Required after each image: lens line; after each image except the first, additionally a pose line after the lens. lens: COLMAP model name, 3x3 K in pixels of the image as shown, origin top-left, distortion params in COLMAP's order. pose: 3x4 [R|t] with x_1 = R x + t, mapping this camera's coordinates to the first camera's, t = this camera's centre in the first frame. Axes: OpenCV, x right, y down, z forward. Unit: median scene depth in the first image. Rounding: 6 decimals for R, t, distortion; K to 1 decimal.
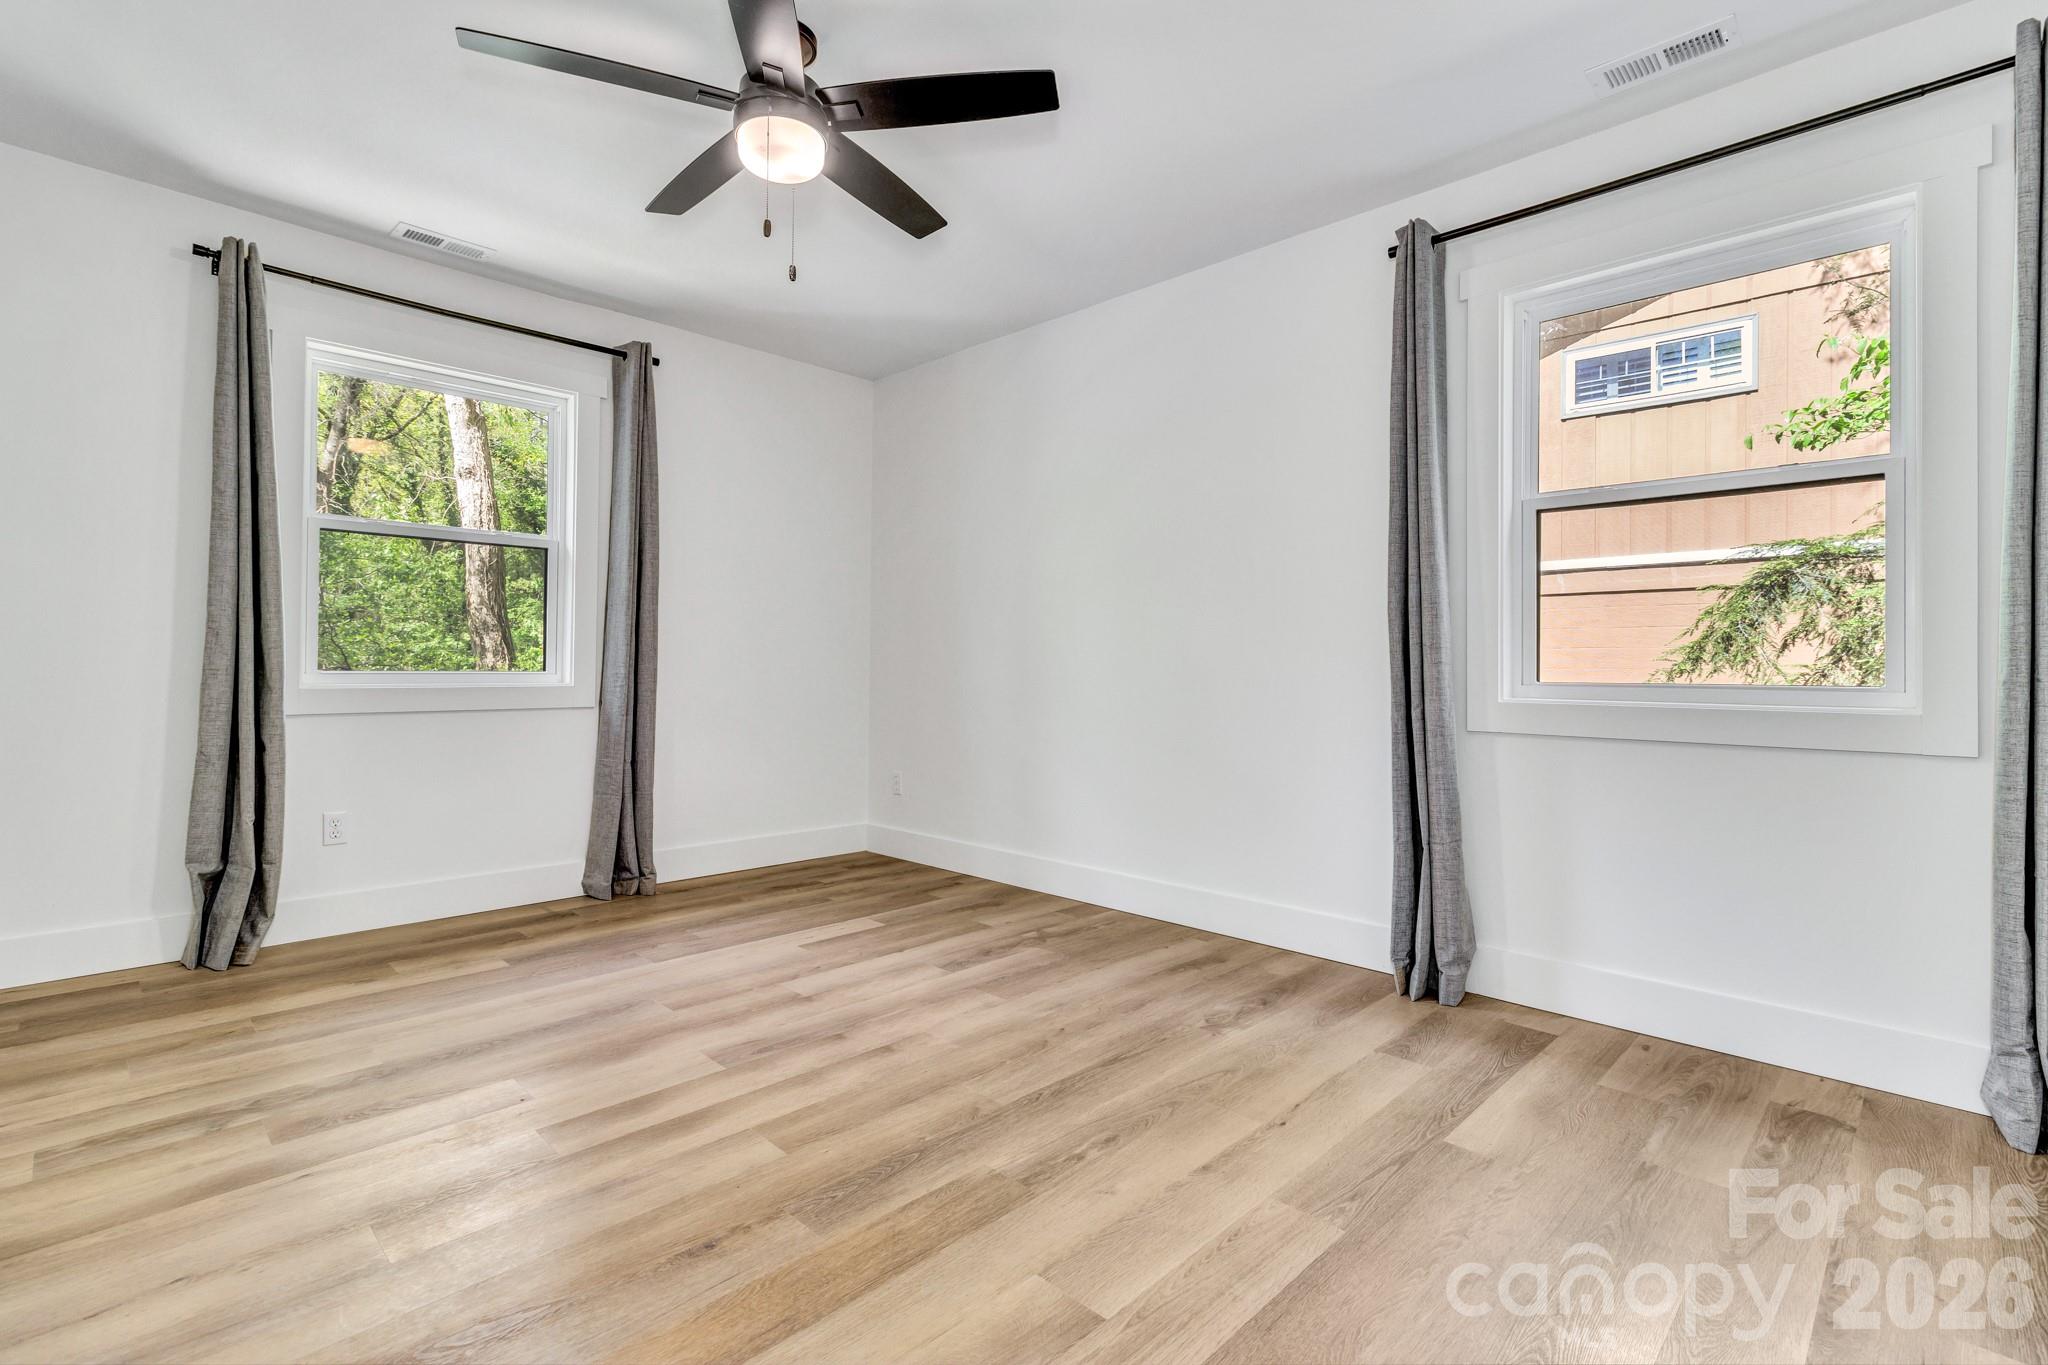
lens RADIAL K [[943.1, 0, 1029.2], [0, 943.1, 659.2], [0, 0, 1]] dist [0.000585, 0.001488]
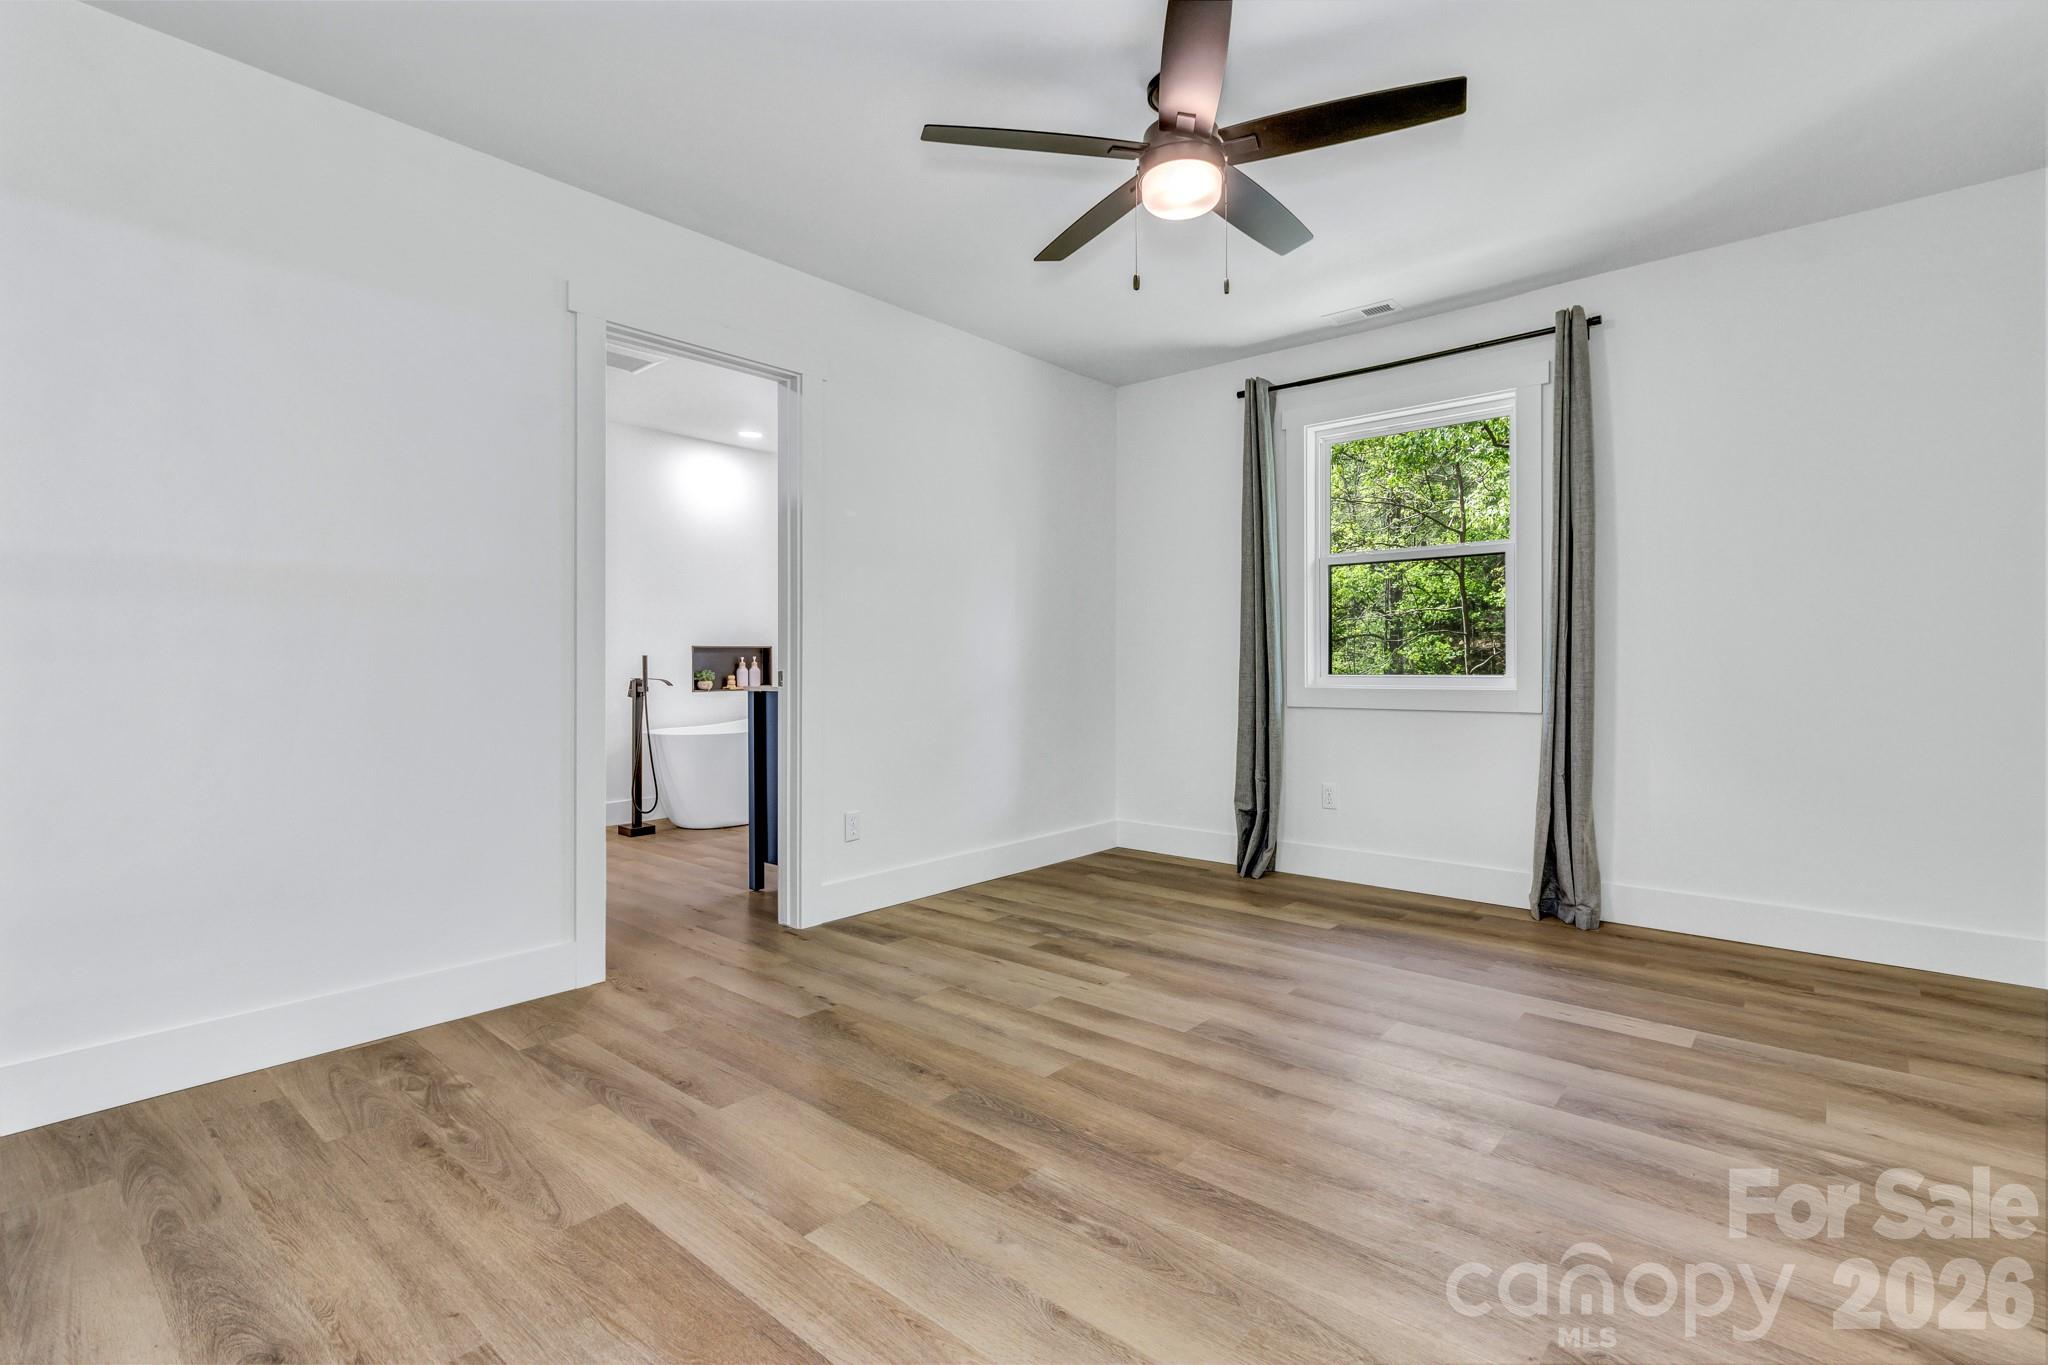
lens RADIAL K [[943.1, 0, 1029.2], [0, 943.1, 659.2], [0, 0, 1]] dist [0.000585, 0.001488]
pose [[0.062692, -0.014870, -0.997922, 0.787629], [0.011249, 0.999836, -0.014192, 0.007194], [0.997970, -0.010336, 0.062849, 0.753902]]
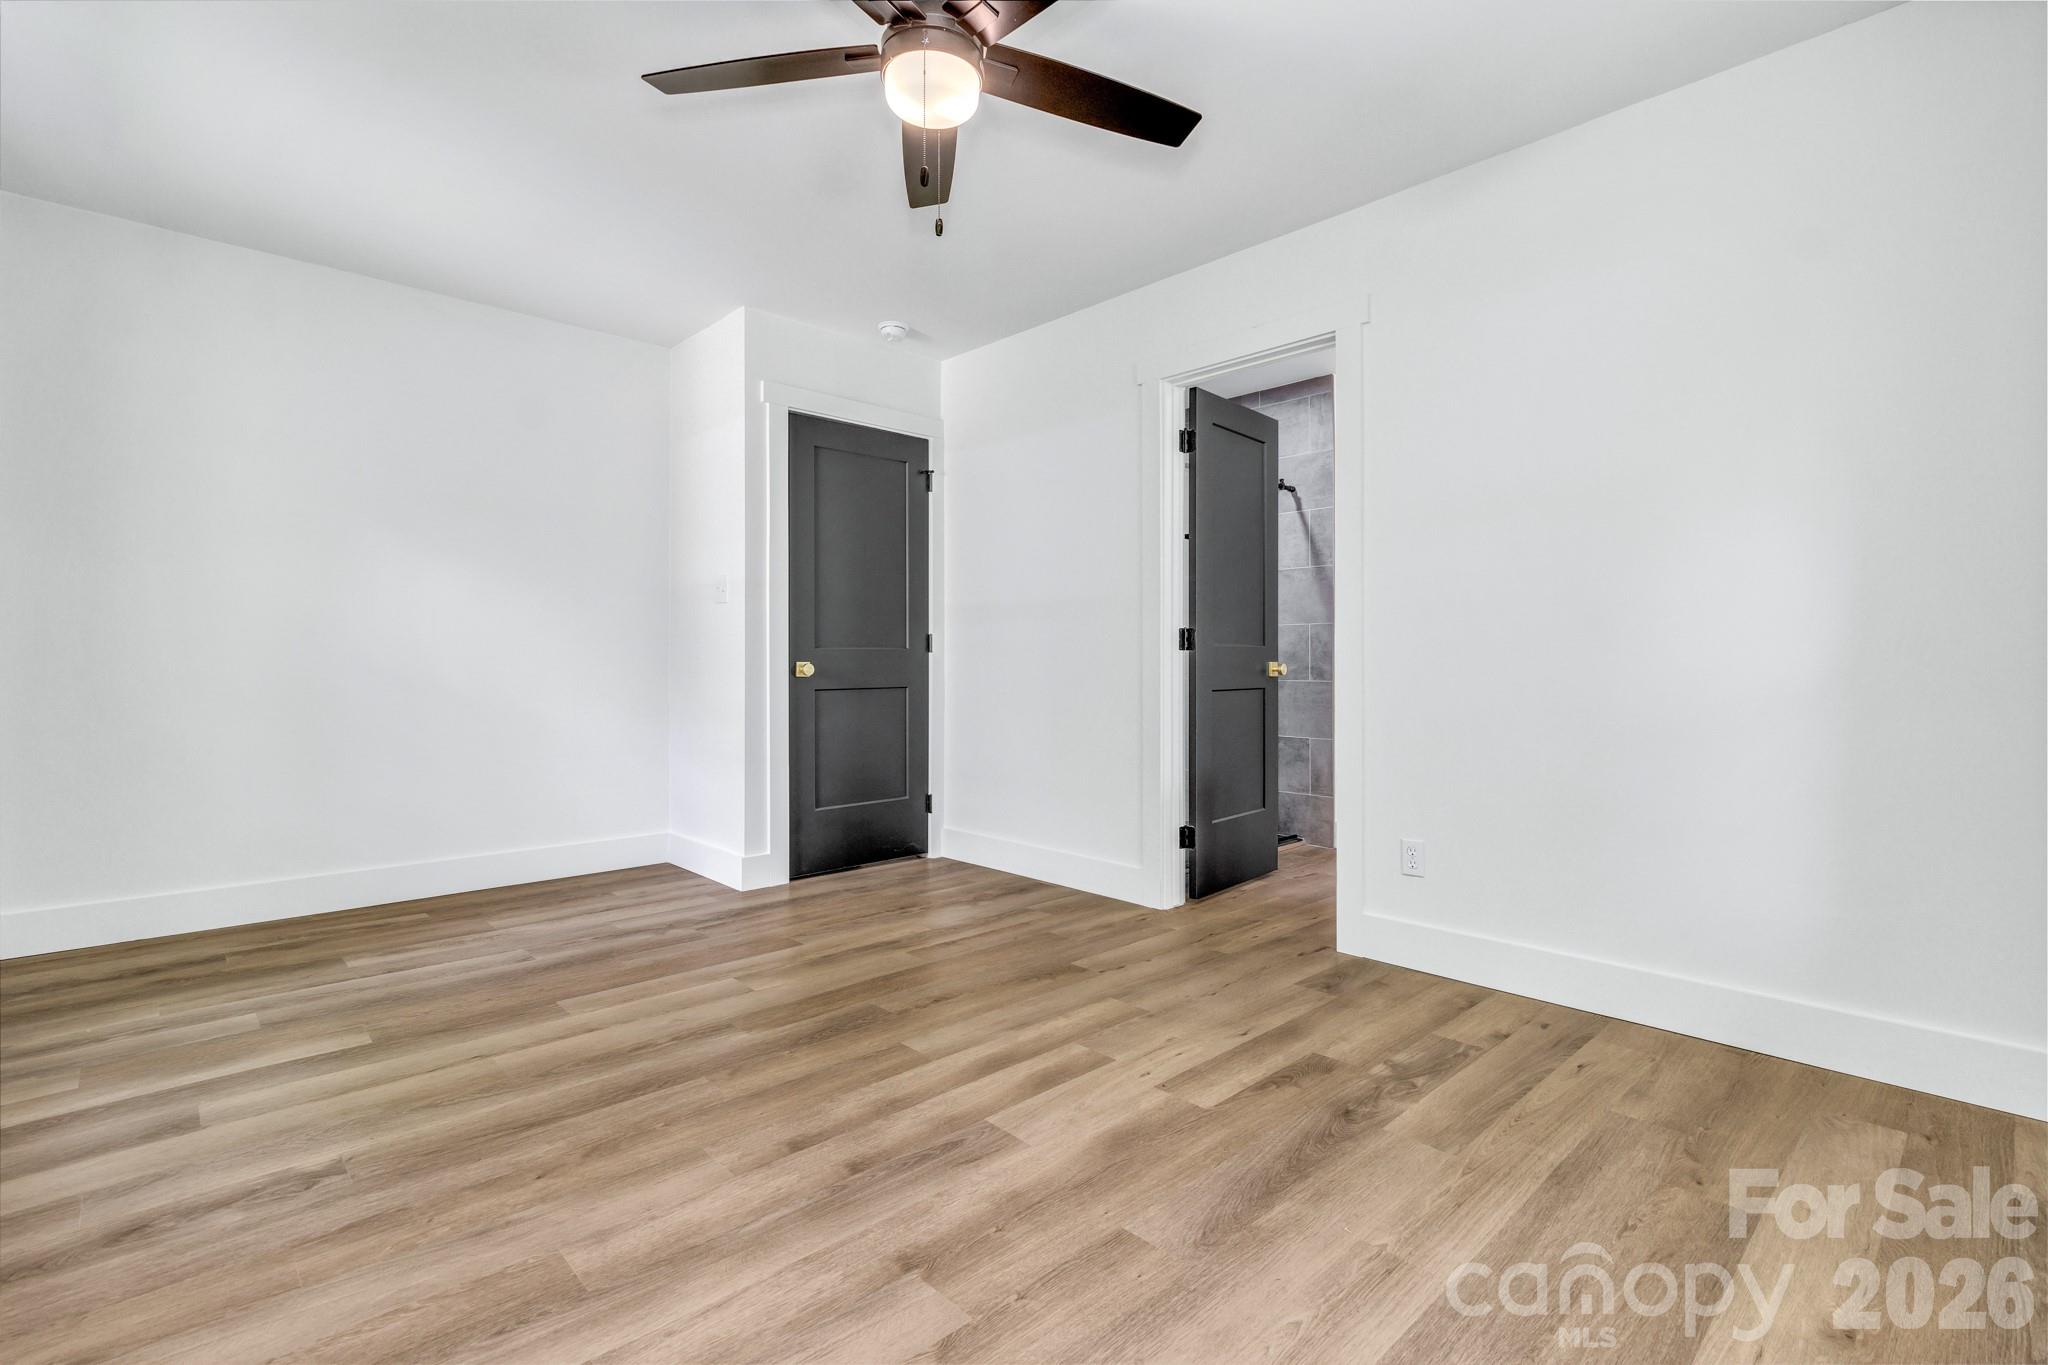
lens RADIAL K [[943.1, 0, 1029.2], [0, 943.1, 659.2], [0, 0, 1]] dist [0.000585, 0.001488]
pose [[-0.999329, -0.009043, 0.035486, -0.391653], [-0.009333, 0.999924, -0.008001, 0.009805], [-0.035411, -0.008327, -0.999338, 1.890071]]
